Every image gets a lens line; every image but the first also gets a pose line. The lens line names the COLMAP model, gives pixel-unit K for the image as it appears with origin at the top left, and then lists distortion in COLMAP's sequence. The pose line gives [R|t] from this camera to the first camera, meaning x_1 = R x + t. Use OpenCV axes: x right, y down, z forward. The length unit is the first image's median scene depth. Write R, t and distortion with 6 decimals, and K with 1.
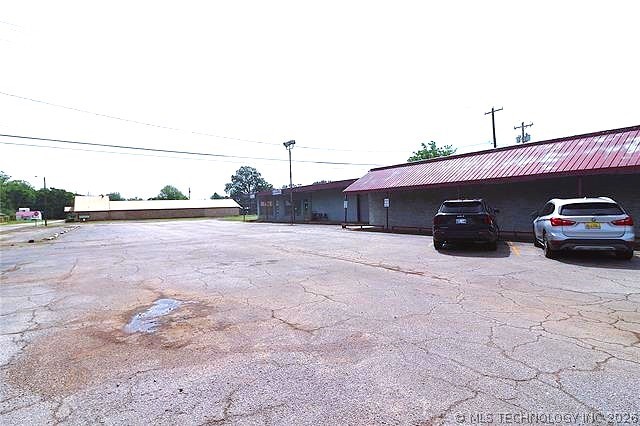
lens RADIAL K [[296.5, 0, 319.7], [0, 296.5, 213.1], [0, 0, 1]] dist [-0.026870, -0.002531]
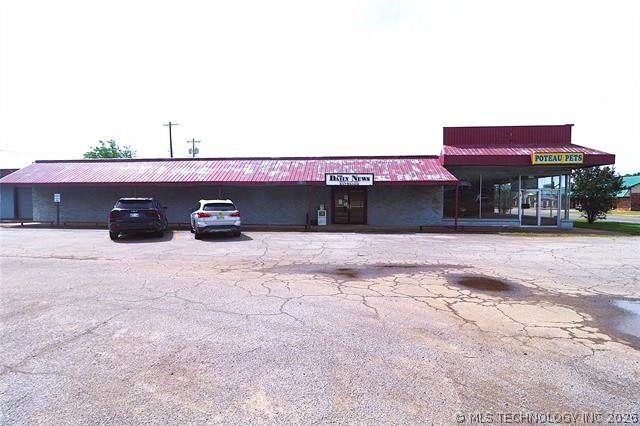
lens RADIAL K [[296.5, 0, 319.4], [0, 296.5, 212.9], [0, 0, 1]] dist [-0.026870, -0.002531]
pose [[0.567063, -0.001744, 0.823673, -0.088998], [-0.005151, 0.999971, 0.005664, 0.006210], [-0.823658, -0.007454, 0.567037, -0.323049]]
